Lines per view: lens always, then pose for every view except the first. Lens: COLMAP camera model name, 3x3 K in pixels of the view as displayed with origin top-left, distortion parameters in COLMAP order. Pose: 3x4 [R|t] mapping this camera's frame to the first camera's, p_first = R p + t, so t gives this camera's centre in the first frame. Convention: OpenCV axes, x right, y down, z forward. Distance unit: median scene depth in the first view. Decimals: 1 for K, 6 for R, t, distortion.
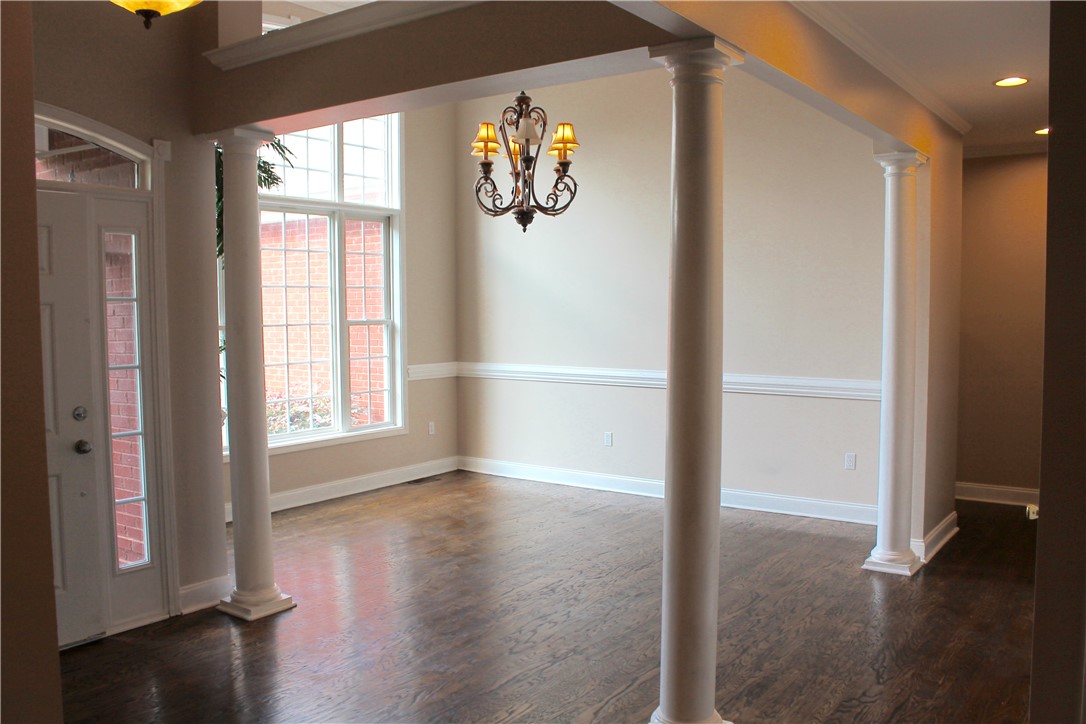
lens RADIAL K [[927.2, 0, 542.9], [0, 927.2, 369.2], [0, 0, 1]] dist [-0.094543, 0.013463]
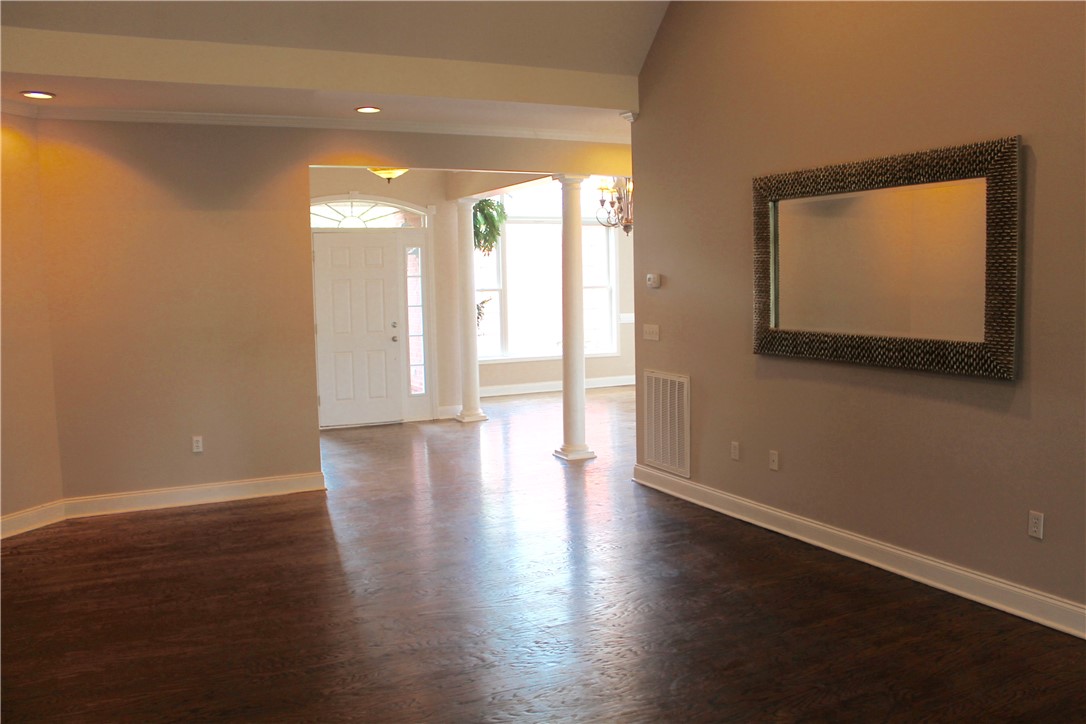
lens RADIAL K [[927.2, 0, 543.9], [0, 927.2, 361.4], [0, 0, 1]] dist [-0.094543, 0.013463]
pose [[0.884293, 0.030186, -0.465957, 0.889750], [-0.018438, 0.999387, 0.029751, 0.060194], [0.466569, -0.017718, 0.884307, -0.885234]]
